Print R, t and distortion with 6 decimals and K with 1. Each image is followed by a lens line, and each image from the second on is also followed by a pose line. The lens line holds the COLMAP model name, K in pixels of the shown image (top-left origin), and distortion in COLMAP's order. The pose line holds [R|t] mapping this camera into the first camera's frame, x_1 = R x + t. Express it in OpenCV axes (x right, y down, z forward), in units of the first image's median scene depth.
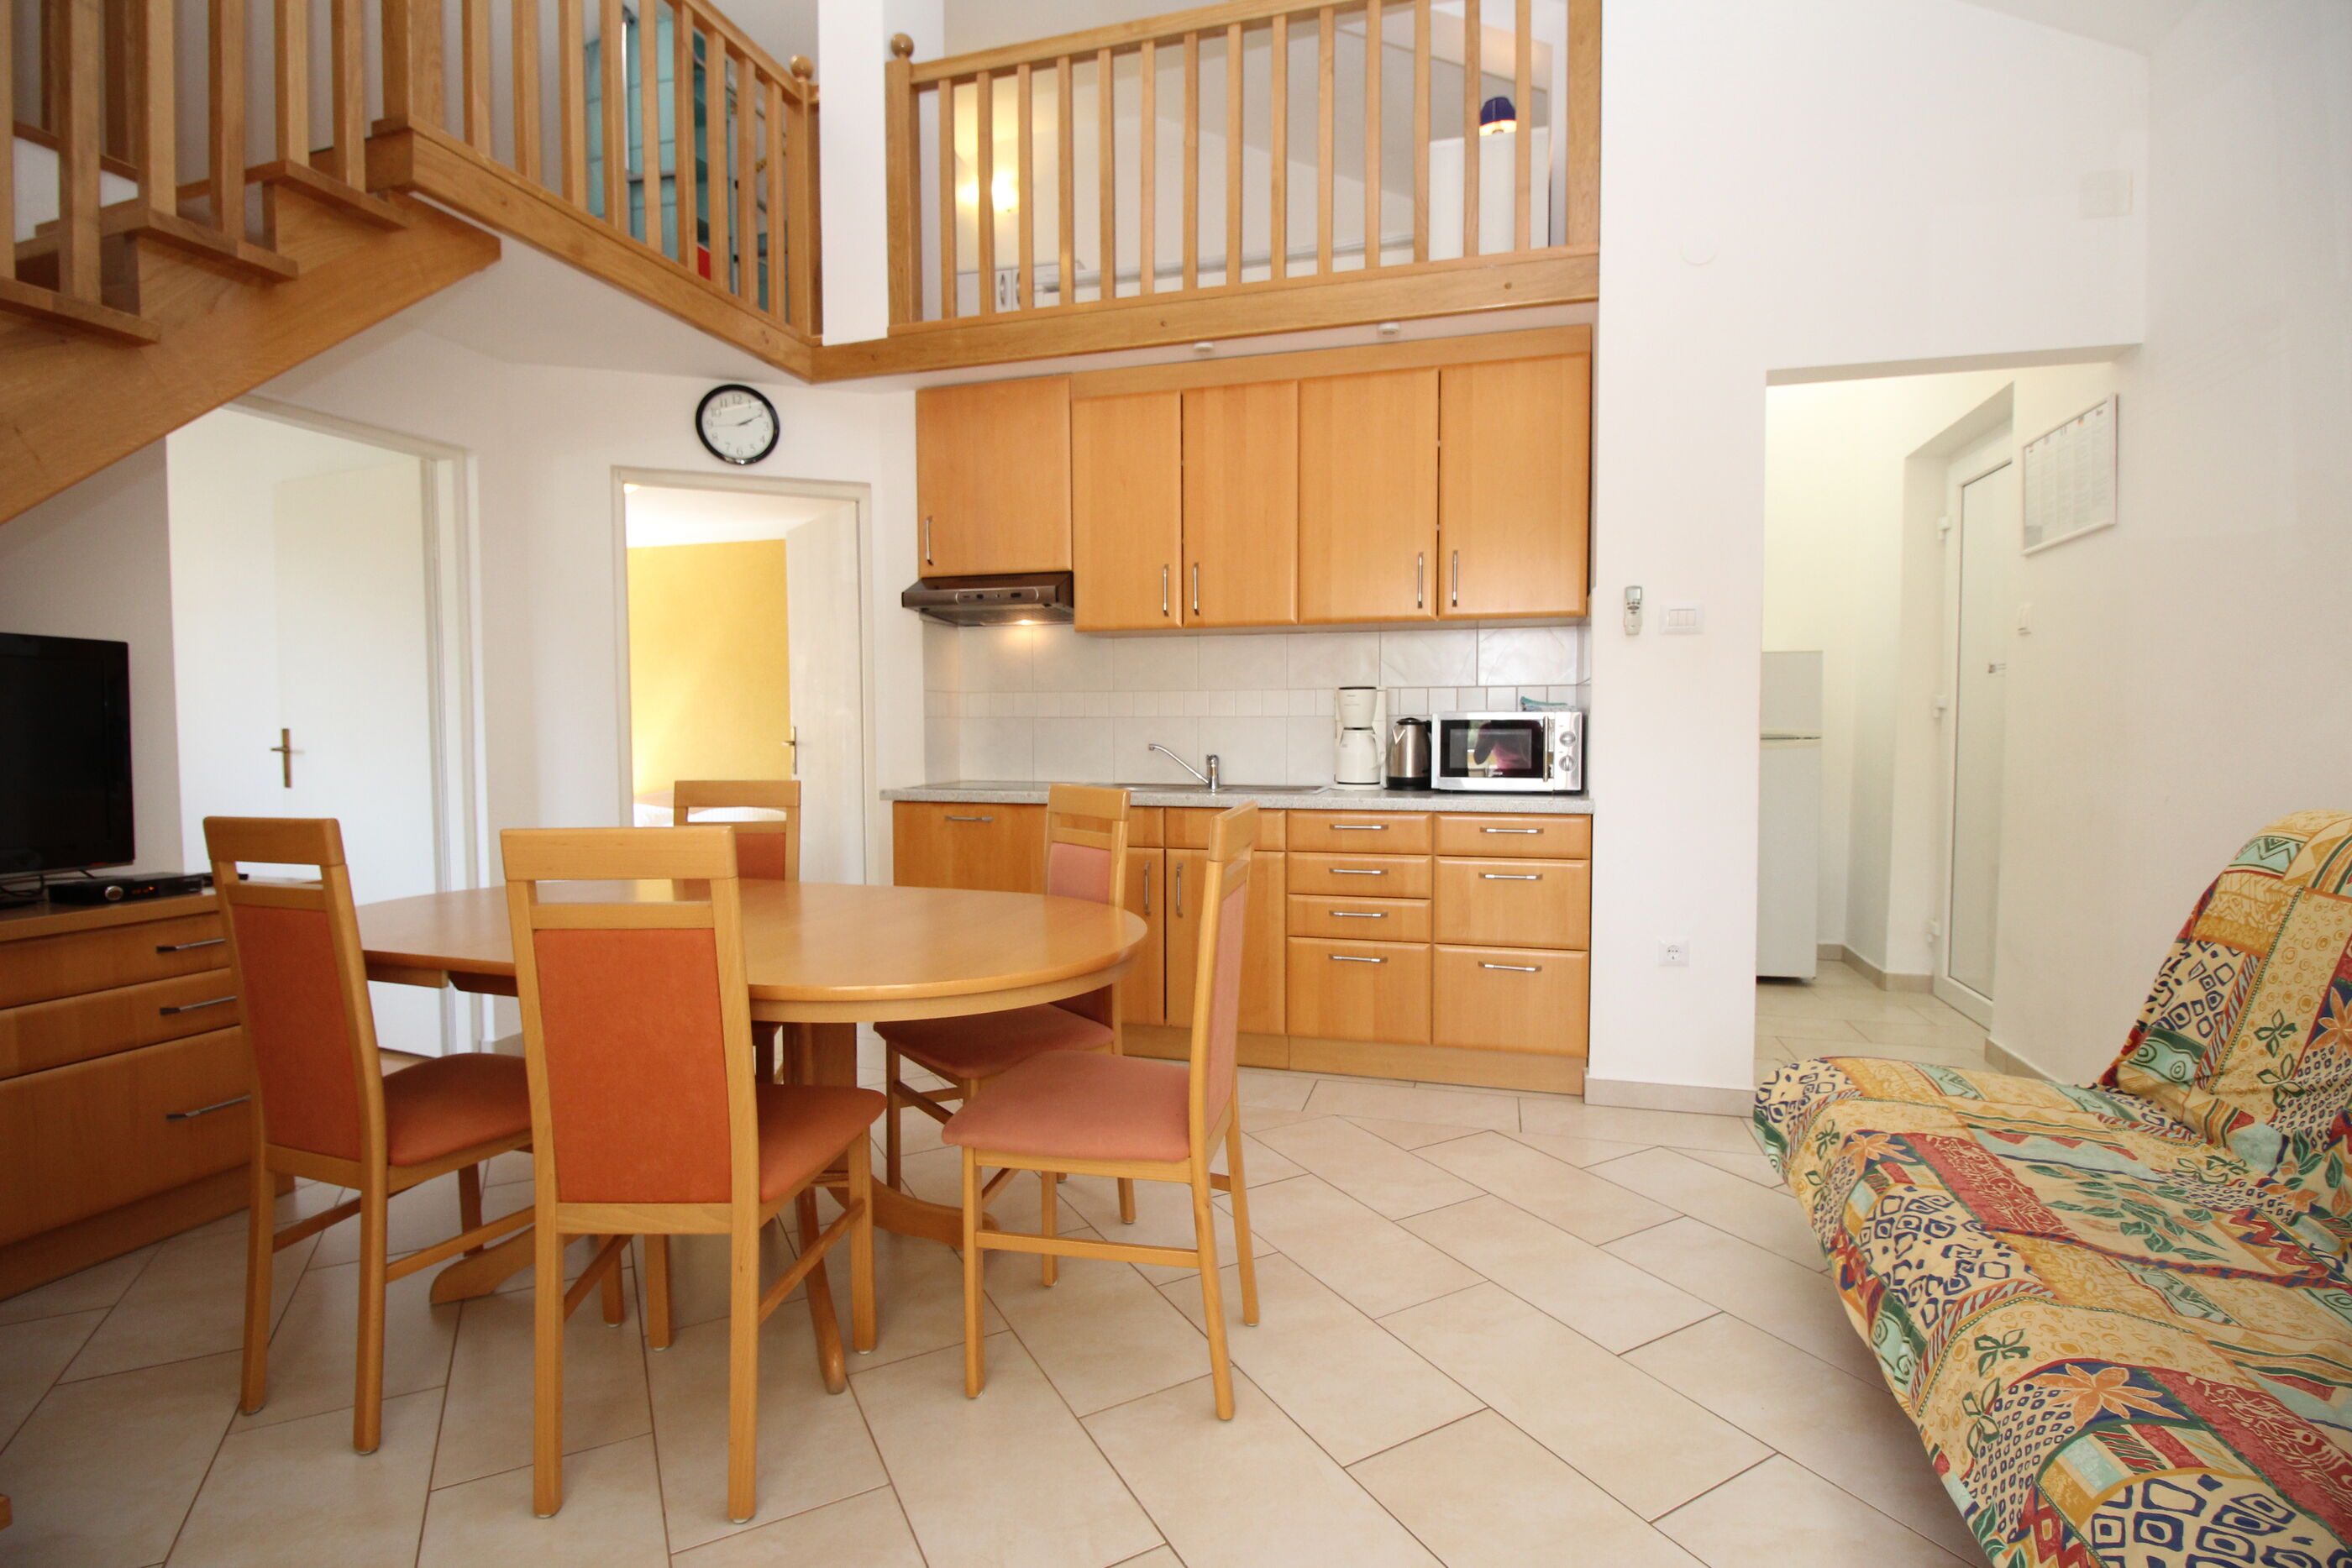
lens RADIAL K [[1095.2, 0, 1170.0], [0, 1095.2, 779.7], [0, 0, 1]] dist [0.000121, -0.011134]
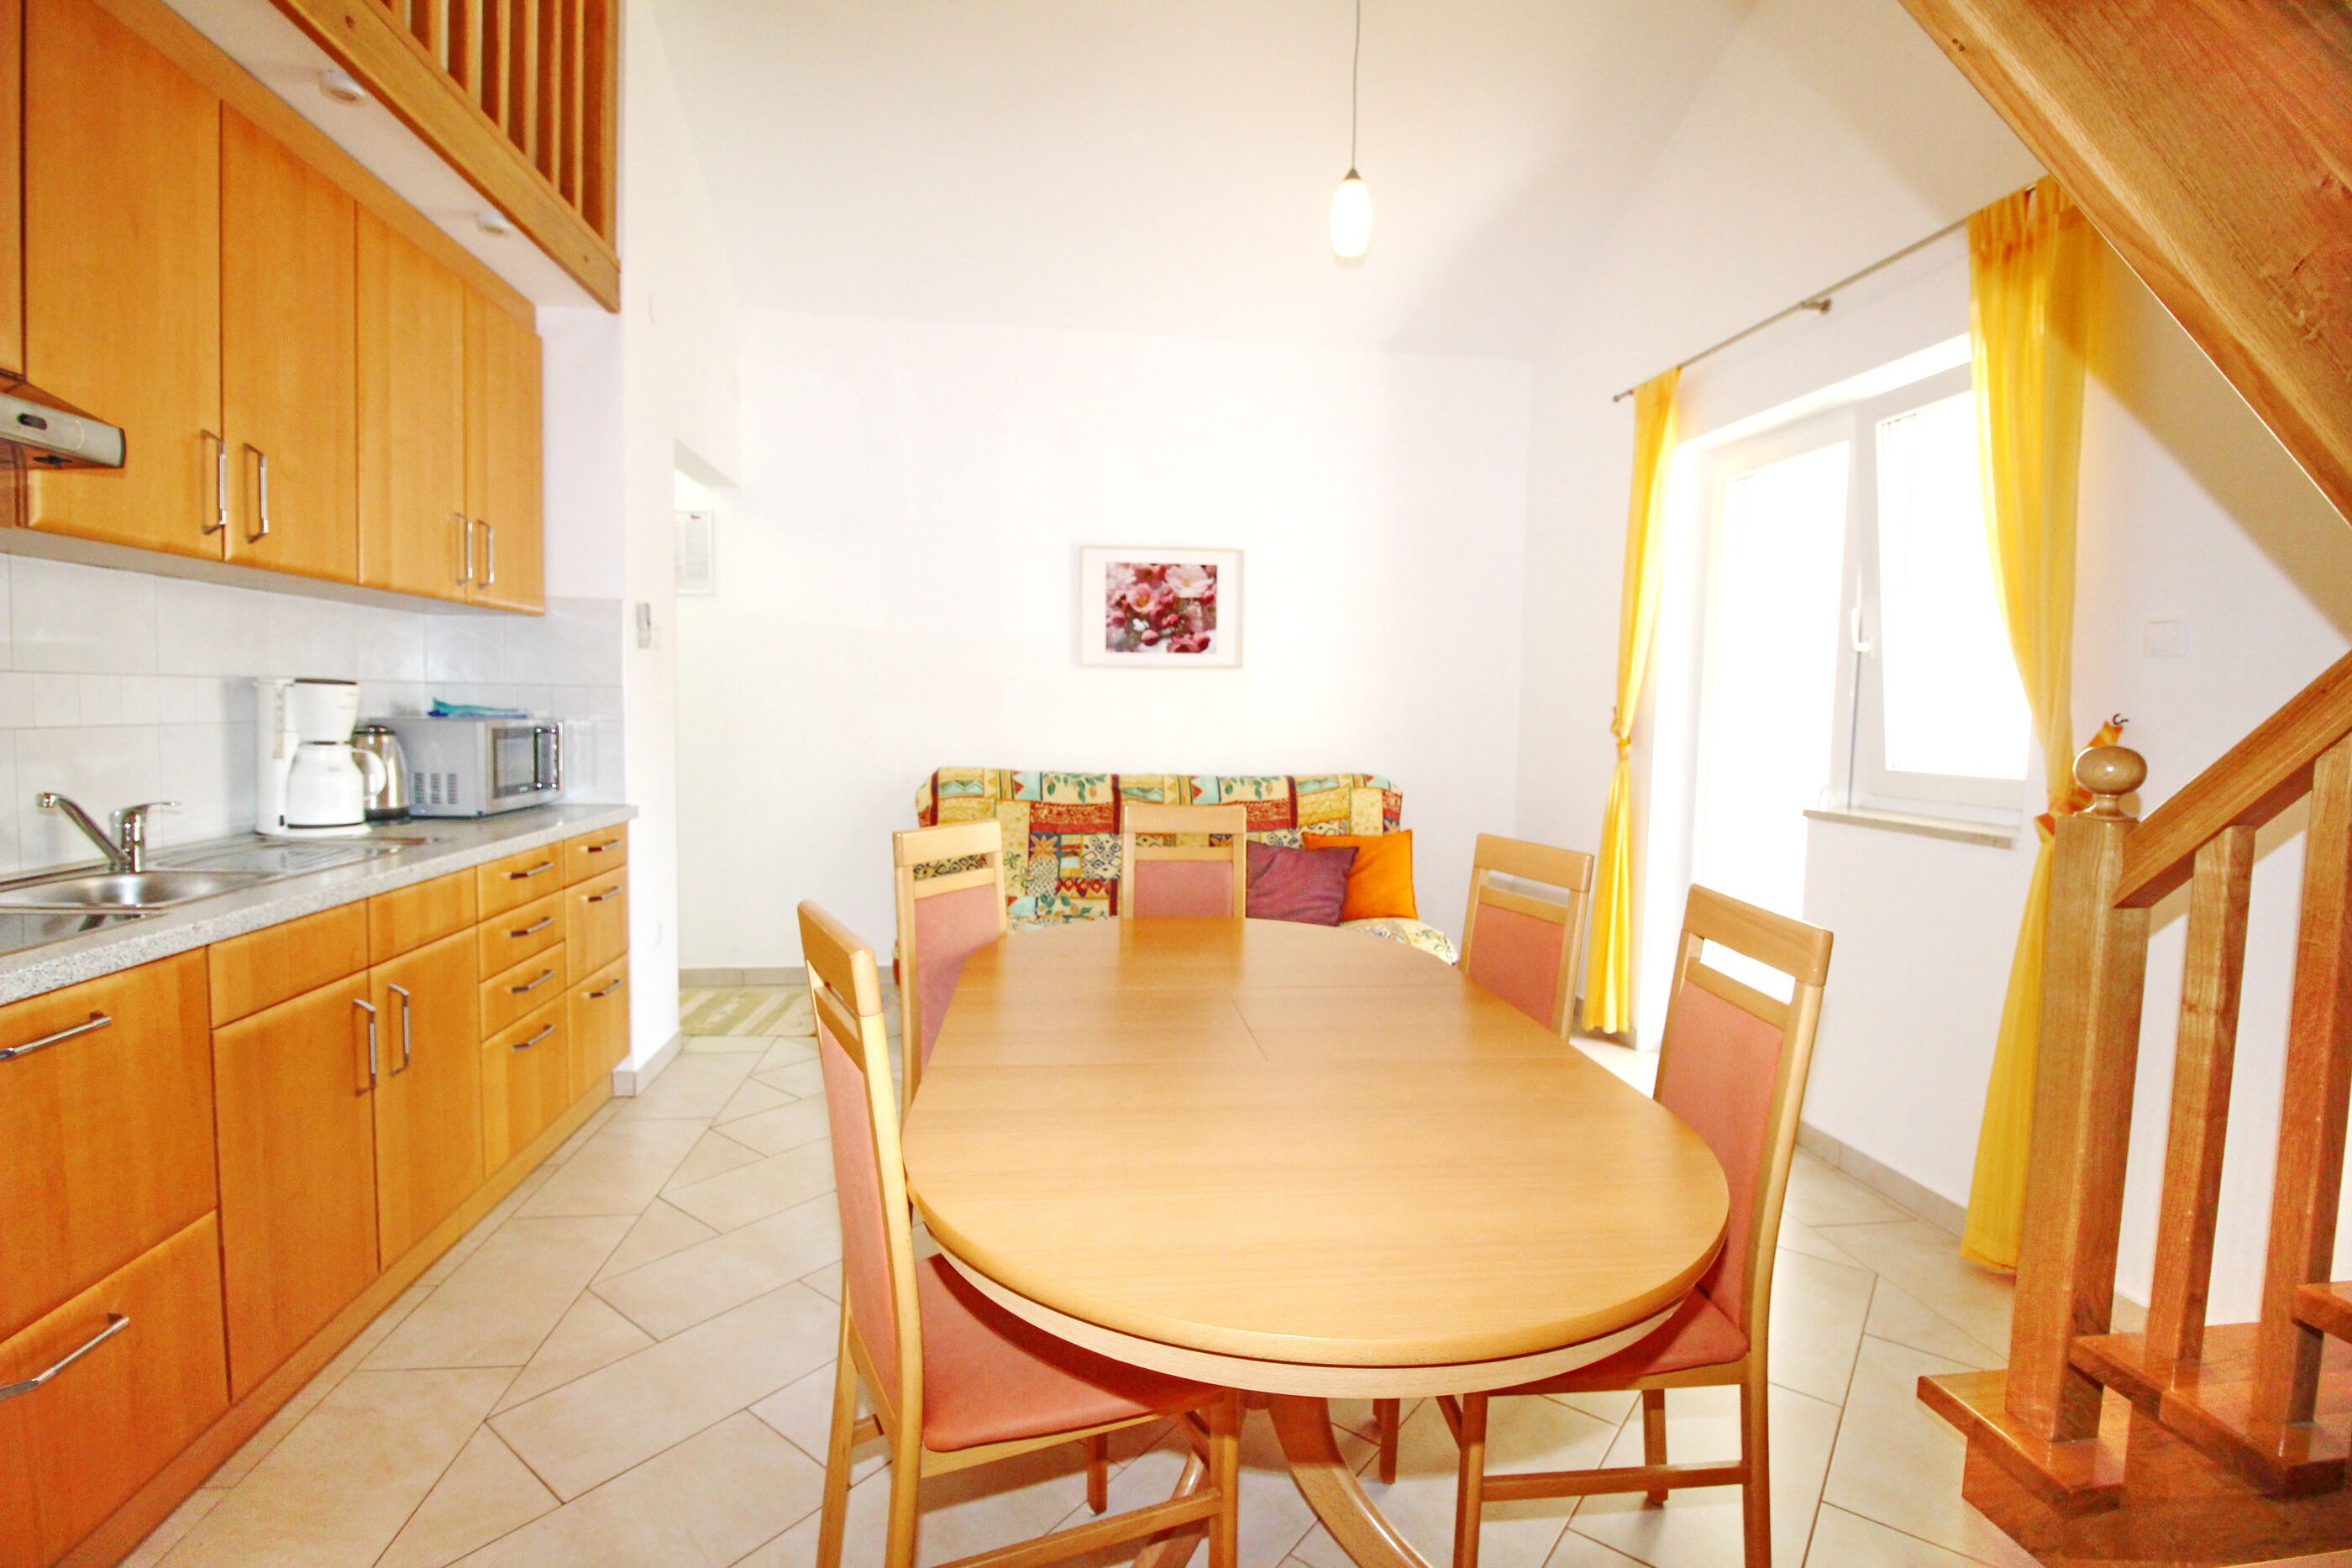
lens RADIAL K [[1095.2, 0, 1170.4], [0, 1095.2, 777.0], [0, 0, 1]] dist [0.000121, -0.011134]
pose [[-0.399338, -0.063966, 0.914570, -0.714767], [0.023022, 0.996549, 0.079752, -0.072365], [-0.916515, 0.052904, -0.396487, 0.883722]]
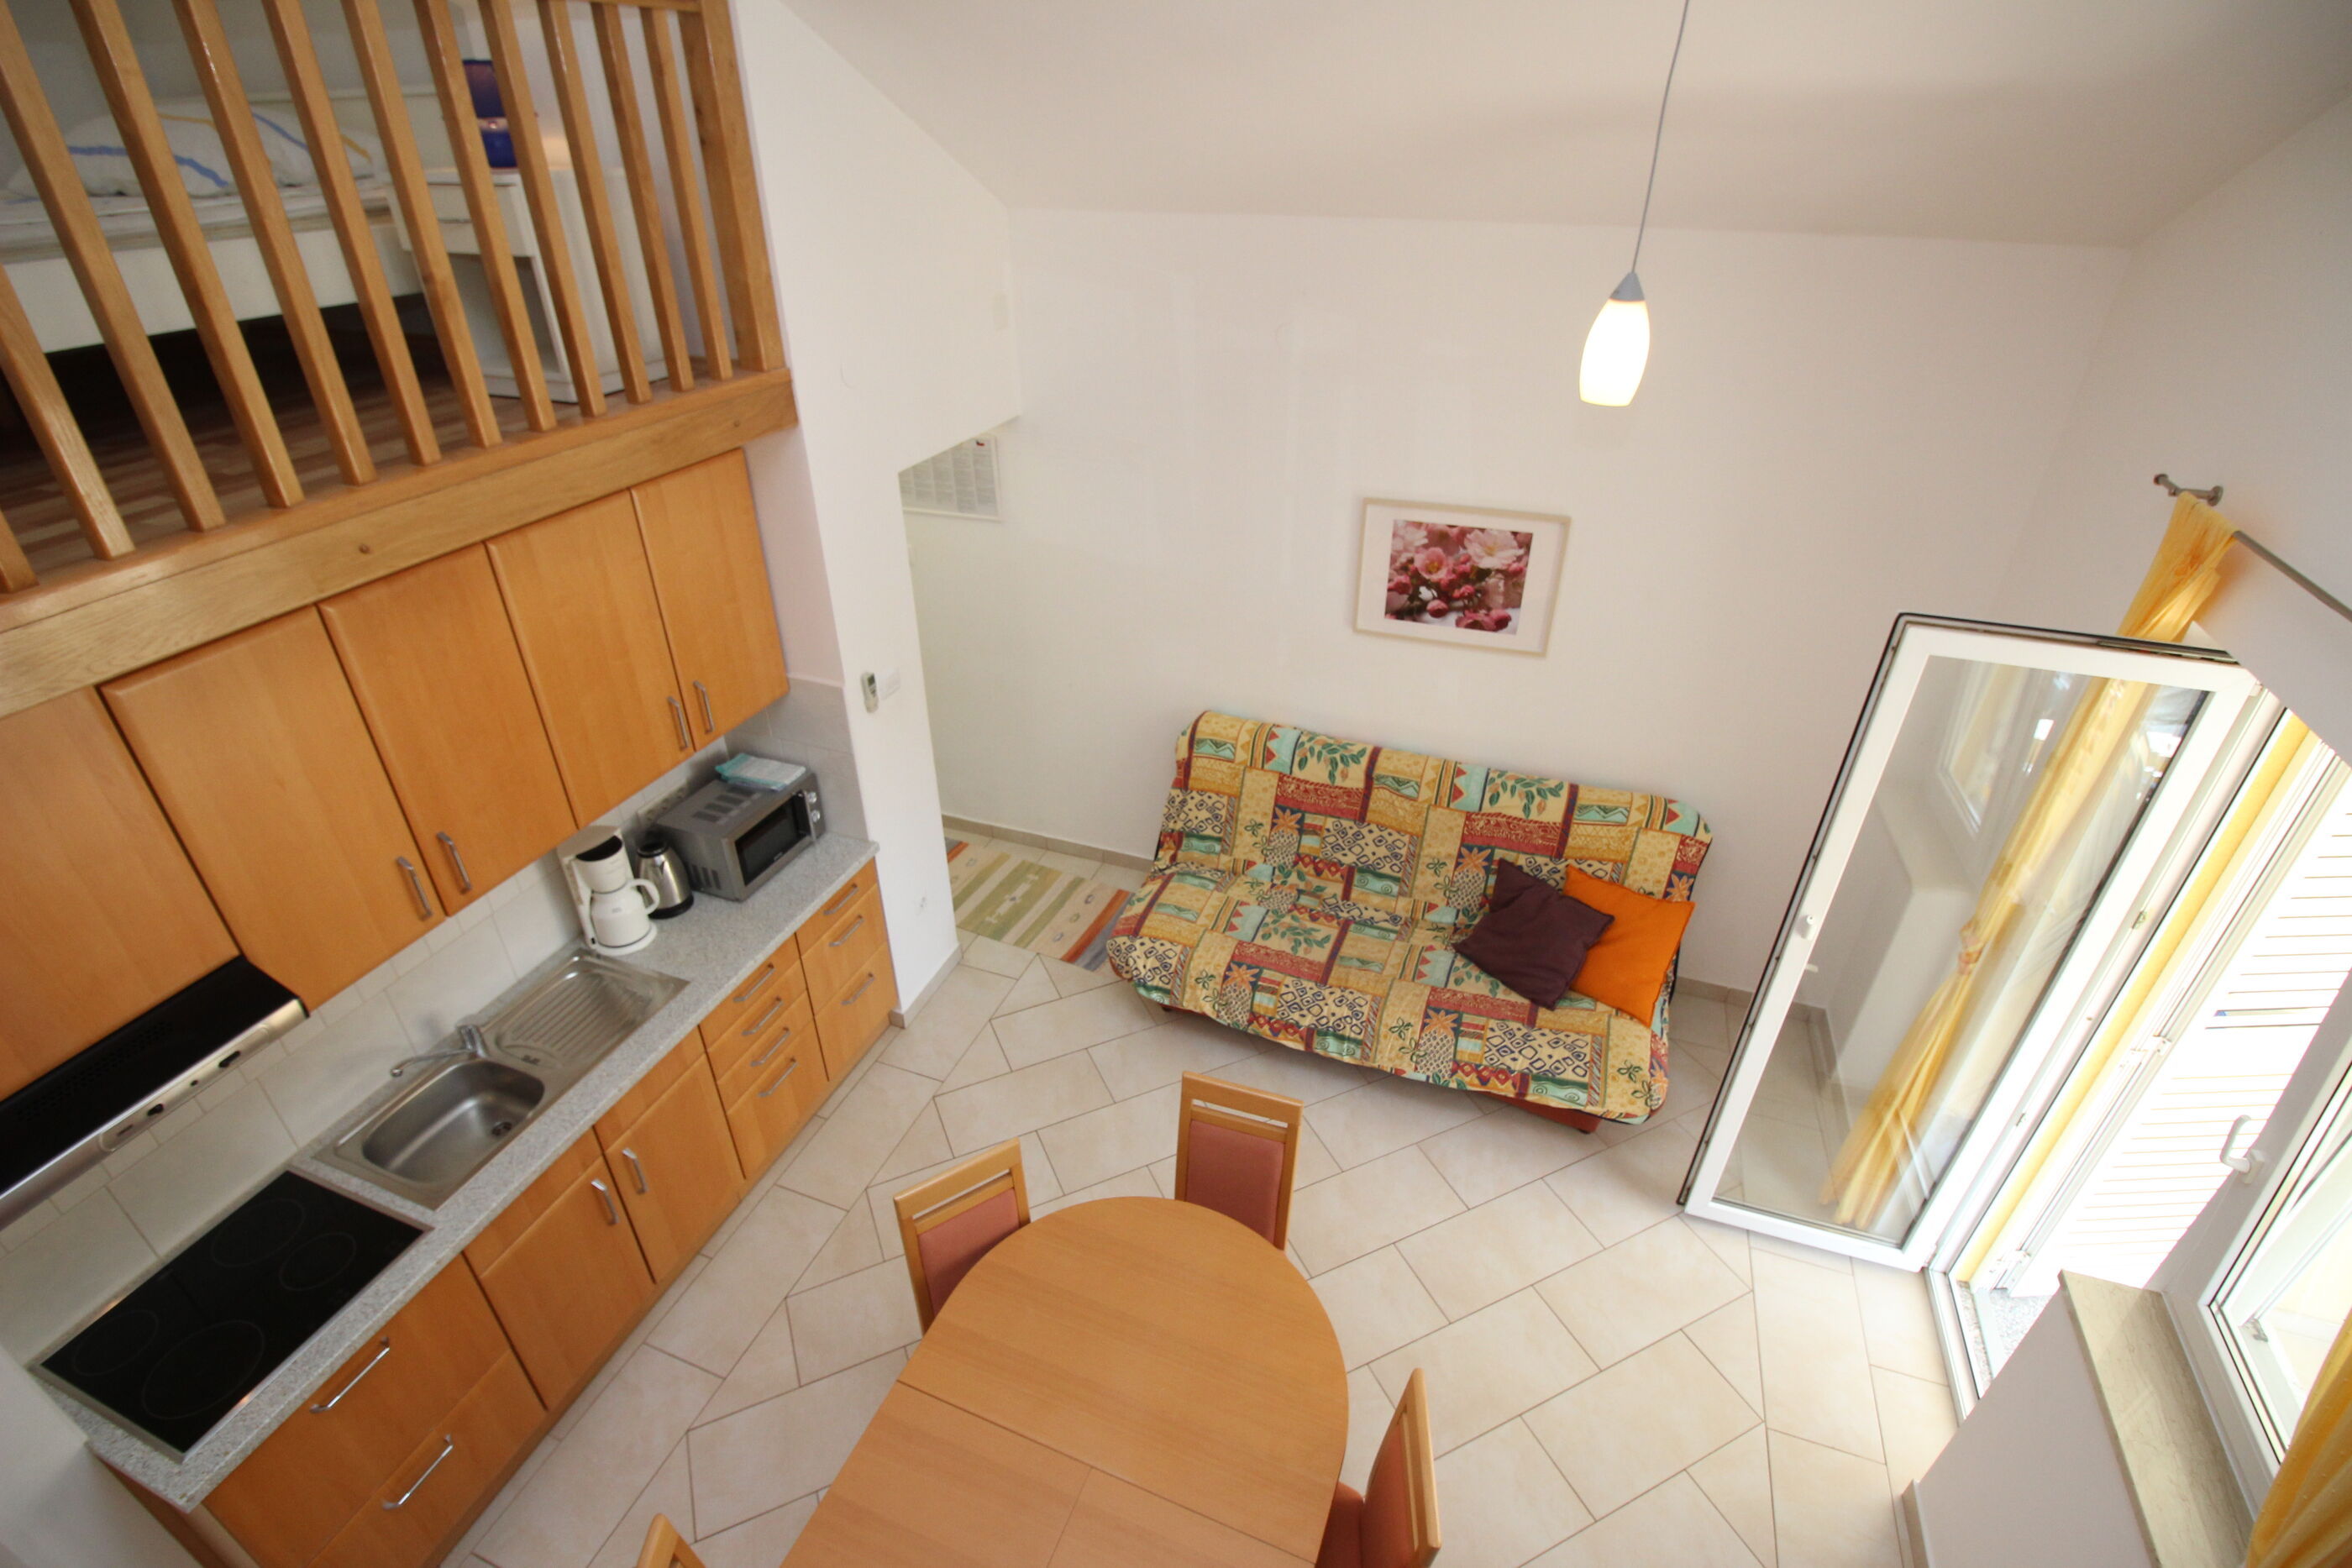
lens RADIAL K [[1095.2, 0, 1161.0], [0, 1095.2, 775.3], [0, 0, 1]] dist [0.000121, -0.011134]
pose [[0.081361, -0.512755, 0.854671, -0.556505], [0.047758, 0.858535, 0.510526, -0.610715], [-0.995540, -0.000720, 0.094339, 0.530345]]
